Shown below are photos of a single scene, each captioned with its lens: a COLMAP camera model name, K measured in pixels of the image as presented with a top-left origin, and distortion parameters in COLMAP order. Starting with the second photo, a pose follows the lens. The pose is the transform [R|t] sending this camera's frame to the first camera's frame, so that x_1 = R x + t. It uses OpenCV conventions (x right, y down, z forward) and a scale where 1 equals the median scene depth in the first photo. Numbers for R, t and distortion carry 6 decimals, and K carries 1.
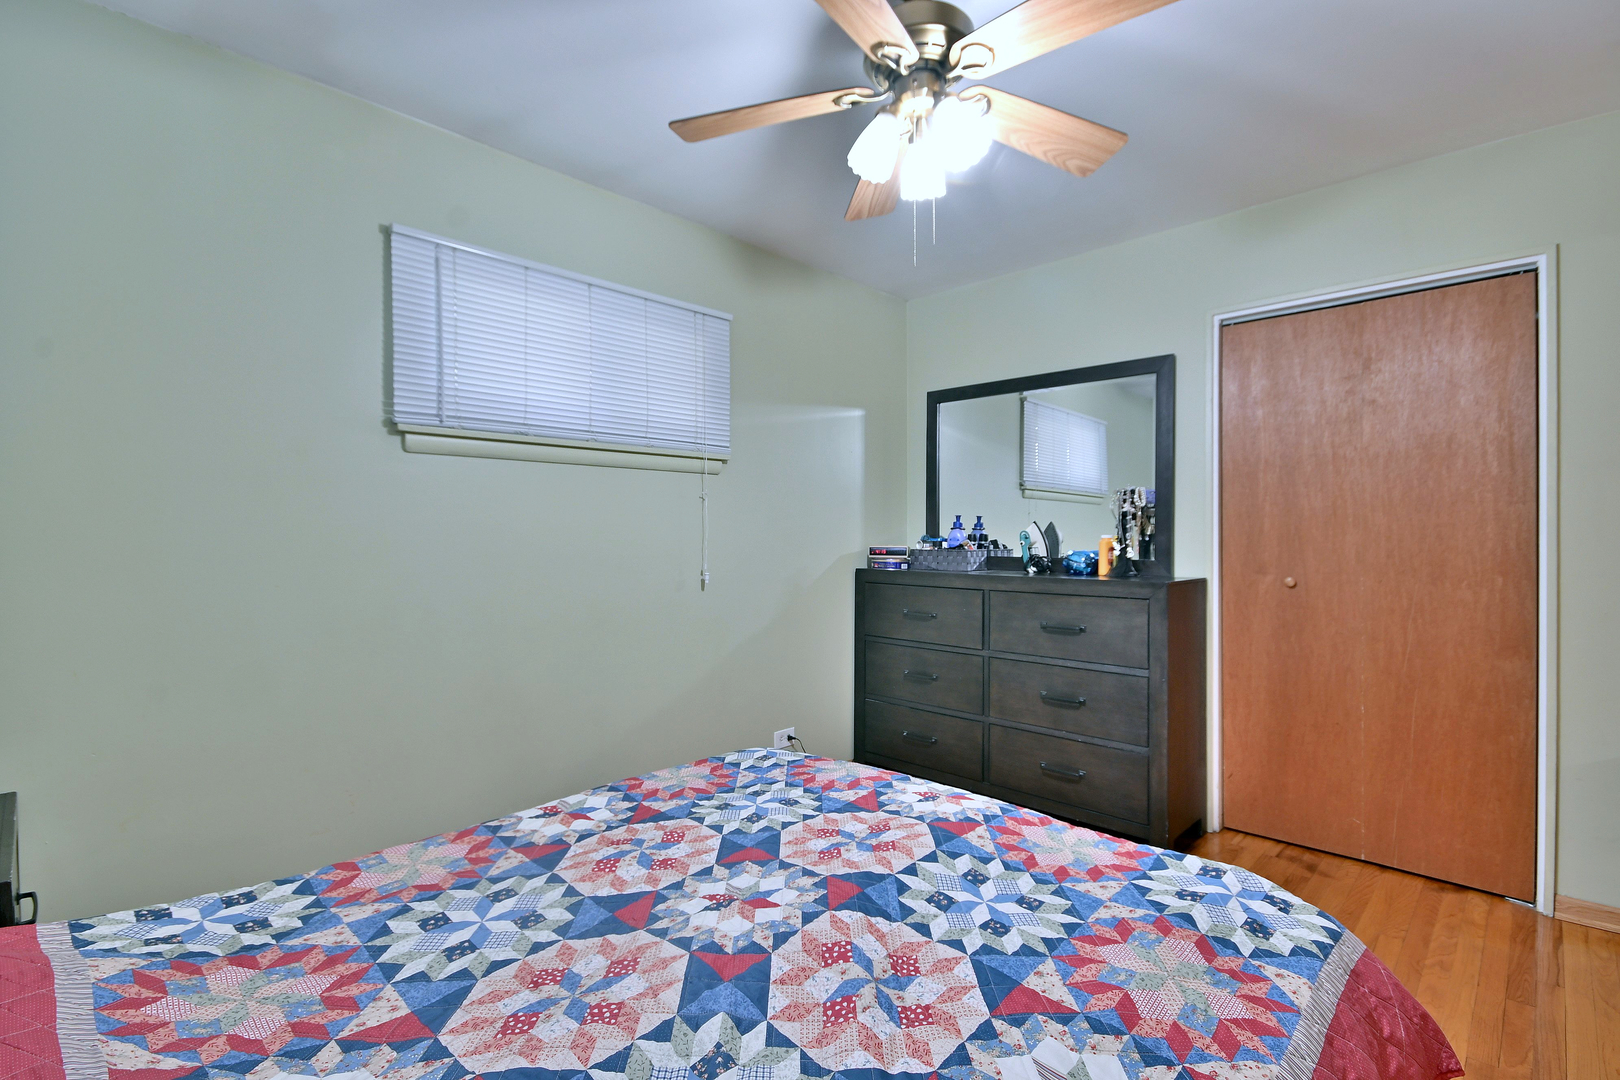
lens RADIAL K [[749.3, 0, 814.2], [0, 749.3, 533.4], [0, 0, 1]] dist [-0.000256, -0.000363]
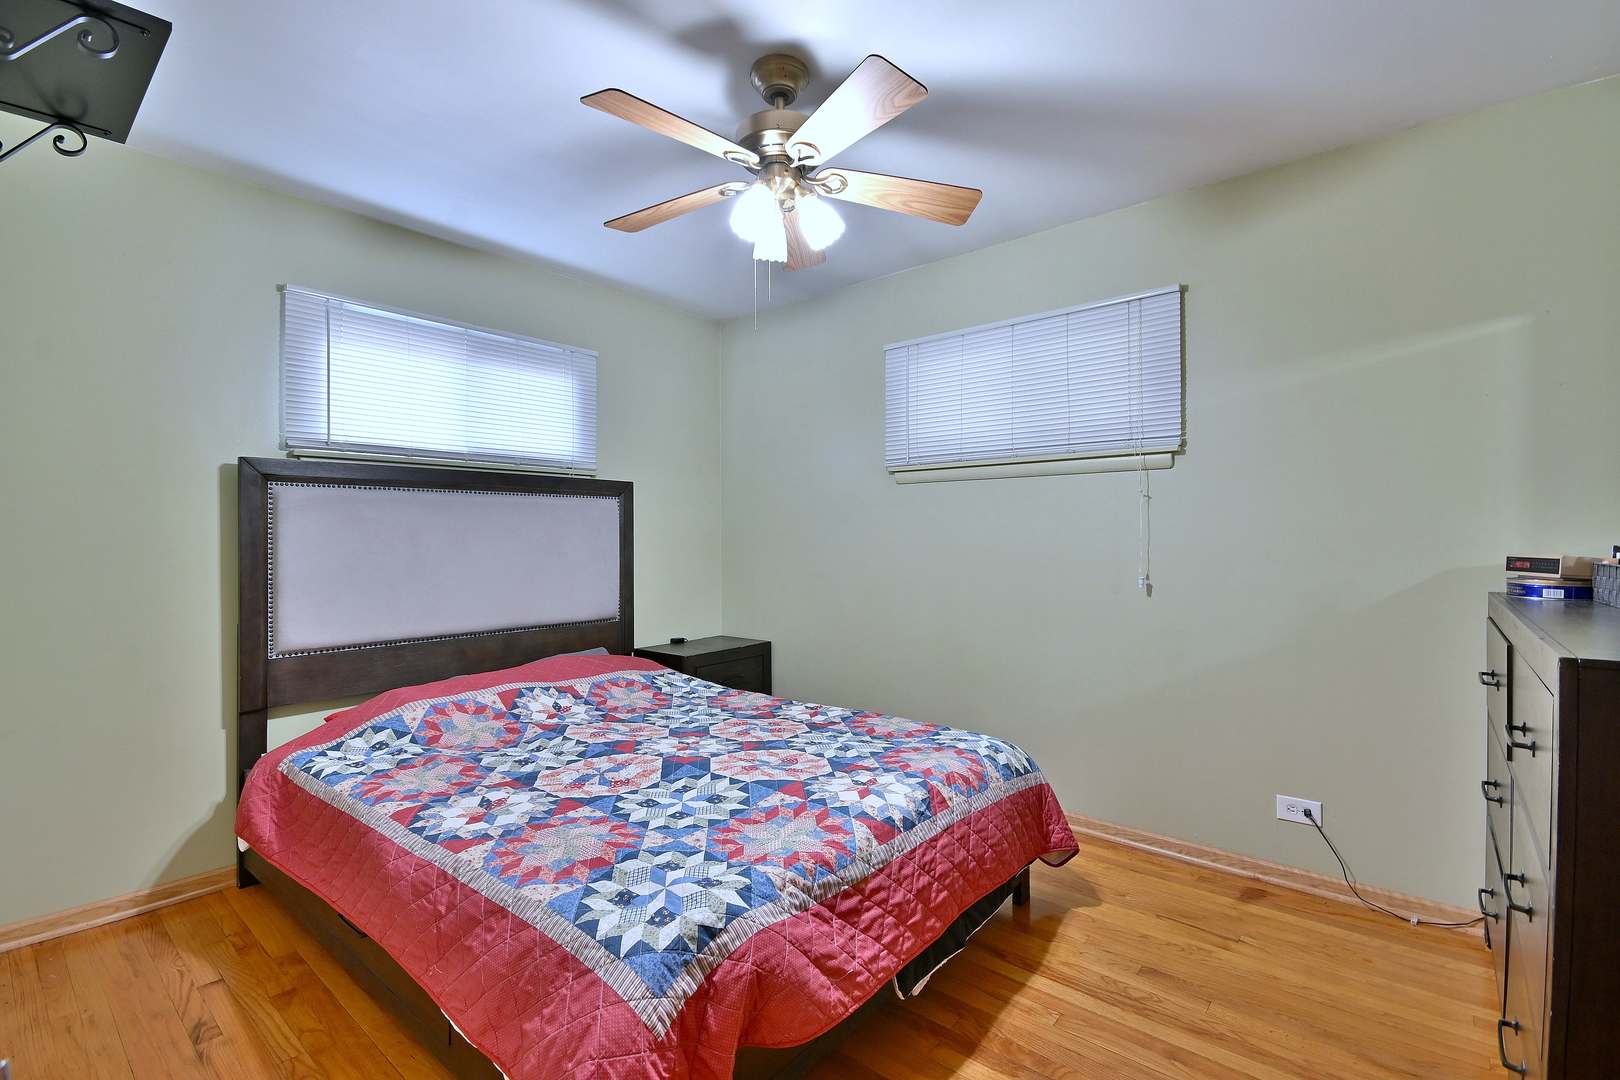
lens RADIAL K [[749.3, 0, 814.2], [0, 749.3, 533.4], [0, 0, 1]] dist [-0.000256, -0.000363]
pose [[0.056902, -0.004406, -0.998370, 1.428518], [0.005337, 0.999977, -0.004109, 0.000613], [0.998365, -0.005094, 0.056925, 1.022108]]
